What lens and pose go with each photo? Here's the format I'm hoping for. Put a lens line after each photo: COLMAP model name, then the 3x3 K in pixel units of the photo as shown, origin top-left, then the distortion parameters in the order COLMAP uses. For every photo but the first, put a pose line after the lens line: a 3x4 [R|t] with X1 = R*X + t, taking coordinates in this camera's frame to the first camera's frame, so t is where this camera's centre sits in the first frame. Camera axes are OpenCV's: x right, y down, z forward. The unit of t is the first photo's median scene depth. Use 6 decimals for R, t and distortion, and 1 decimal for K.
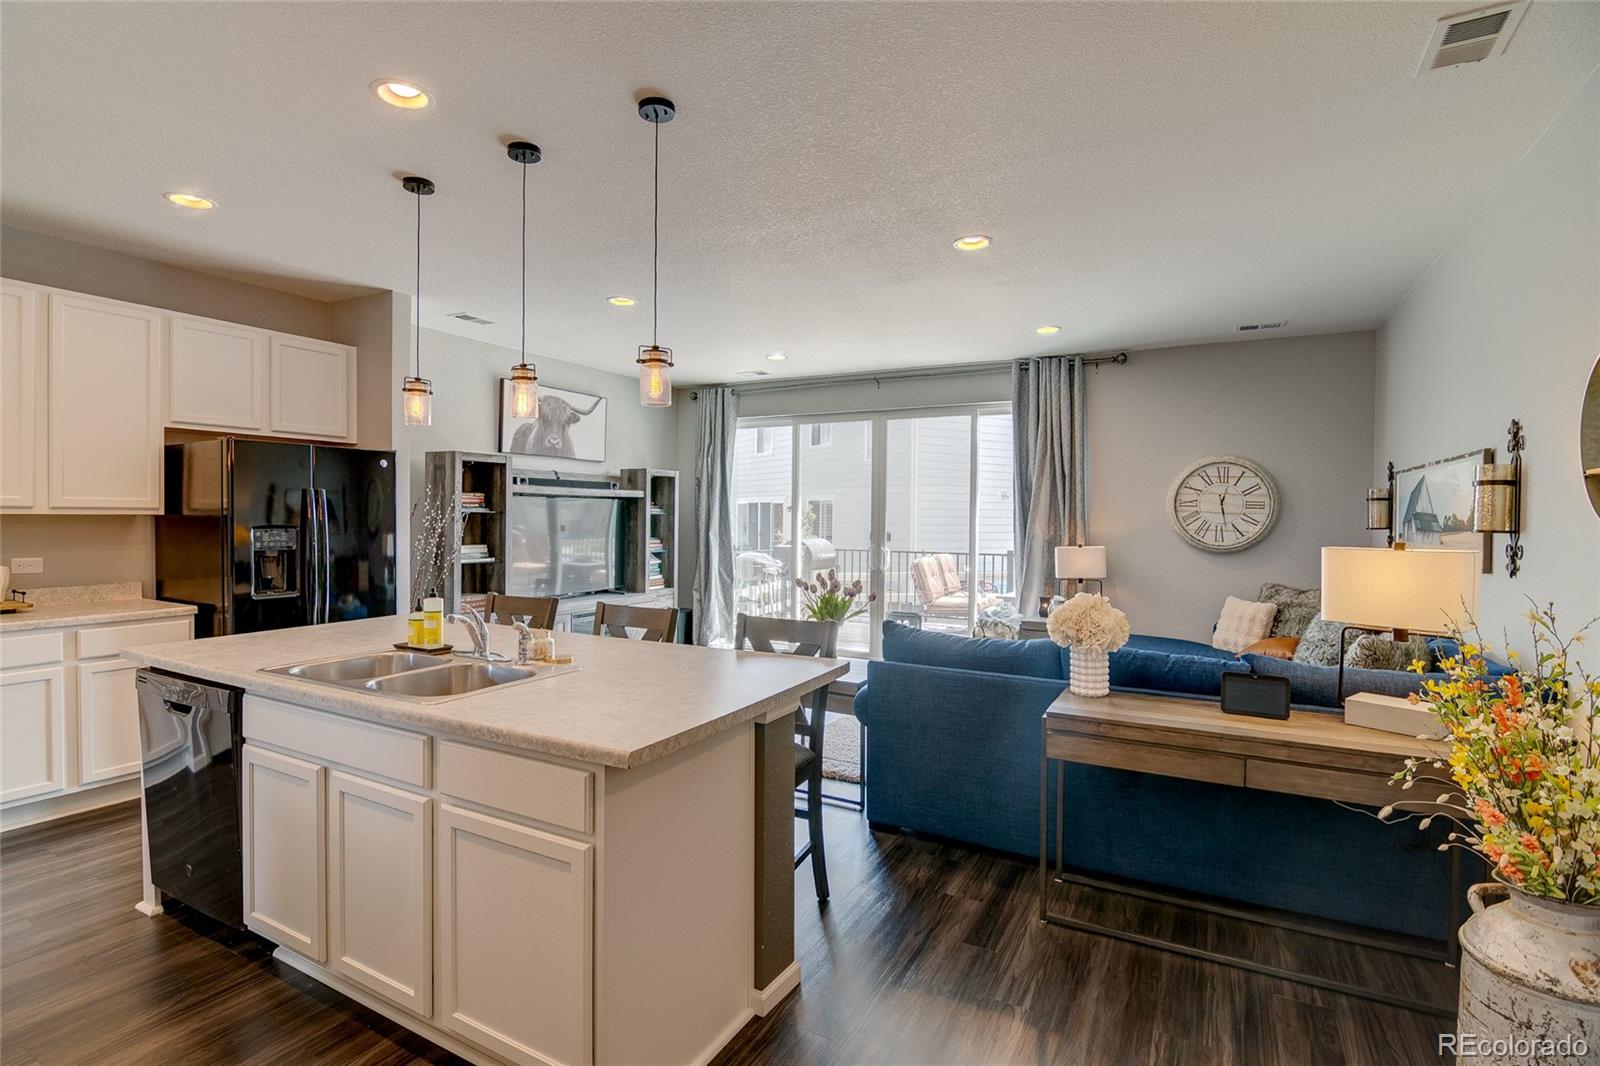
lens RADIAL K [[767.6, 0, 775.5], [0, 767.6, 527.5], [0, 0, 1]] dist [-0.002928, -0.012369]
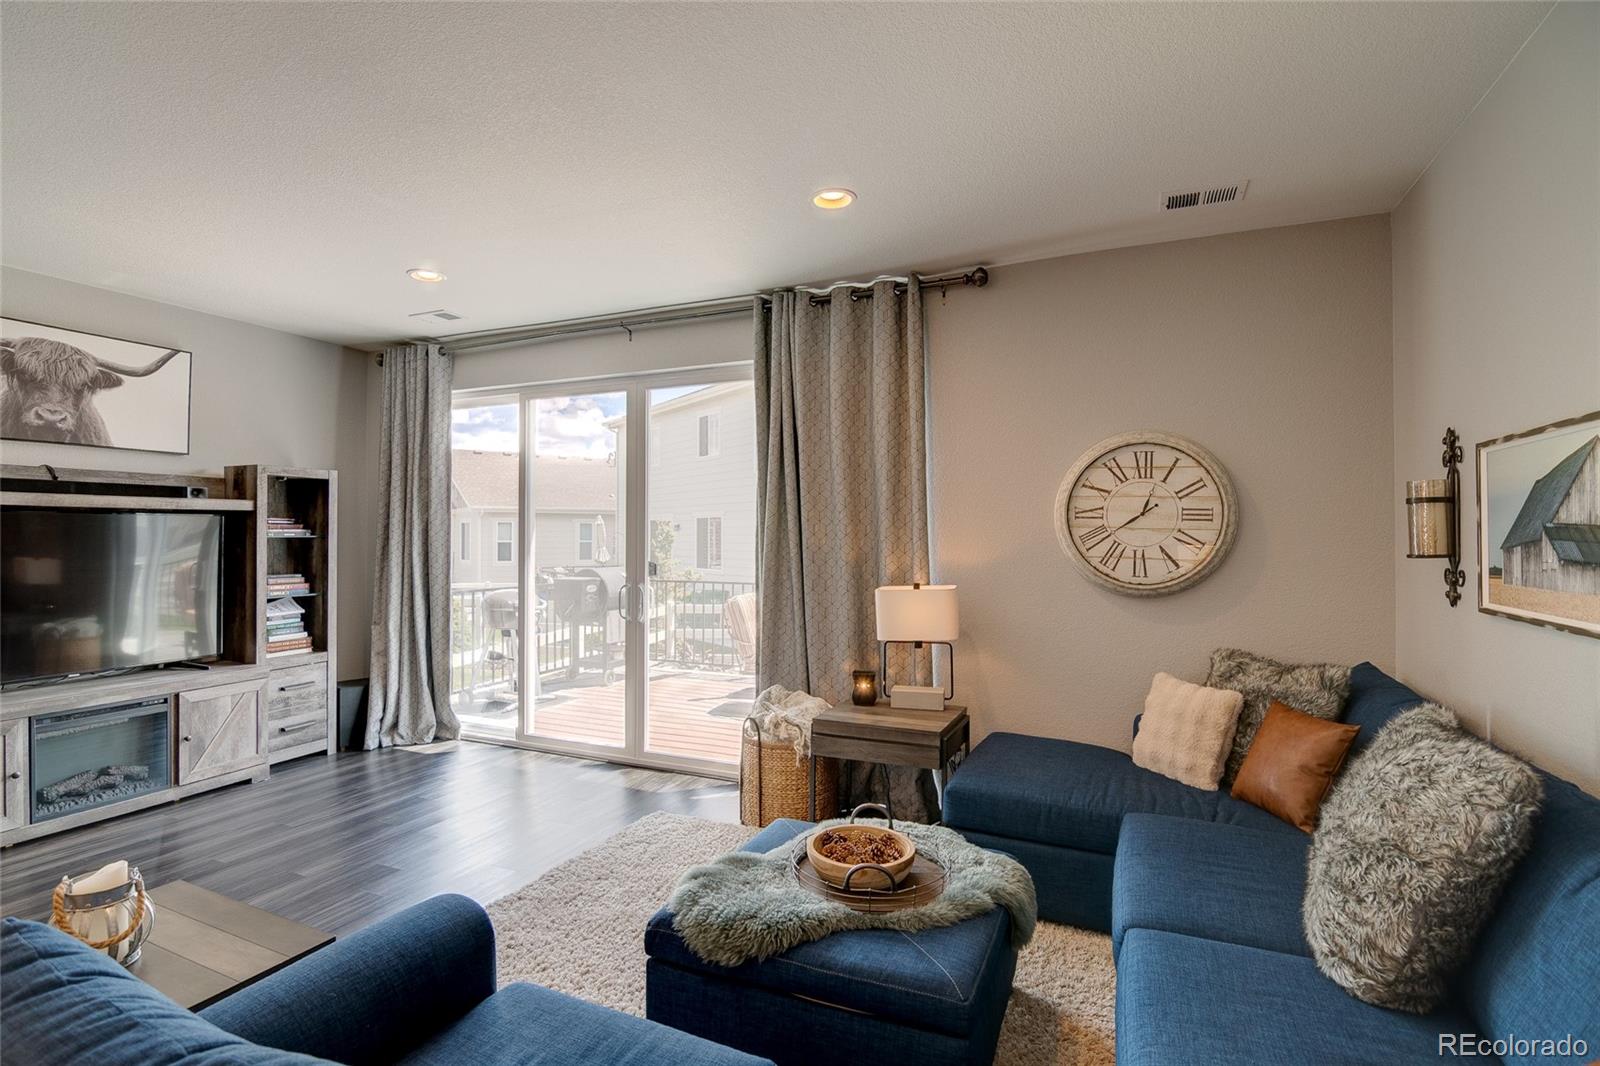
lens RADIAL K [[767.6, 0, 775.5], [0, 767.6, 527.5], [0, 0, 1]] dist [-0.002928, -0.012369]
pose [[0.996387, -0.007718, 0.084579, 0.239140], [0.009778, 0.999665, -0.023974, -0.008031], [-0.084365, 0.024714, 0.996128, 0.415556]]
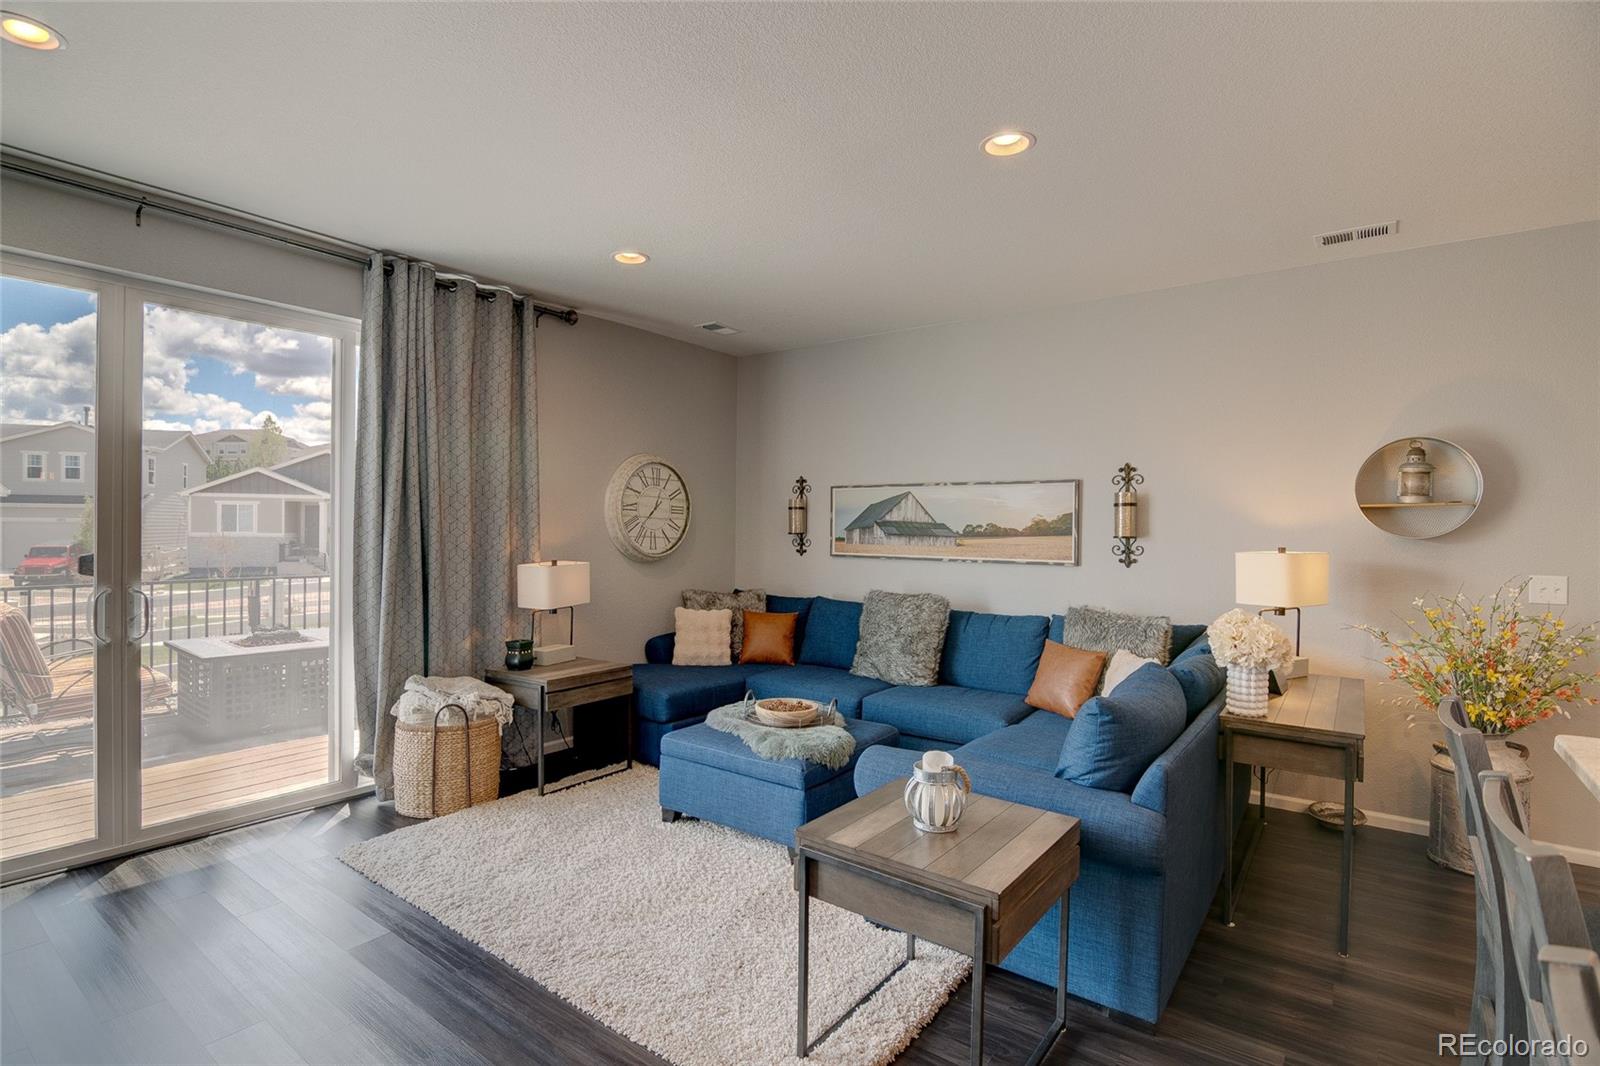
lens RADIAL K [[777.1, 0, 783.6], [0, 777.1, 527.5], [0, 0, 1]] dist [0.001742, -0.011715]
pose [[0.132732, -0.009937, 0.991102, -0.305679], [0.005351, 0.999942, 0.009309, -0.014913], [-0.991138, 0.004068, 0.132777, 0.695387]]
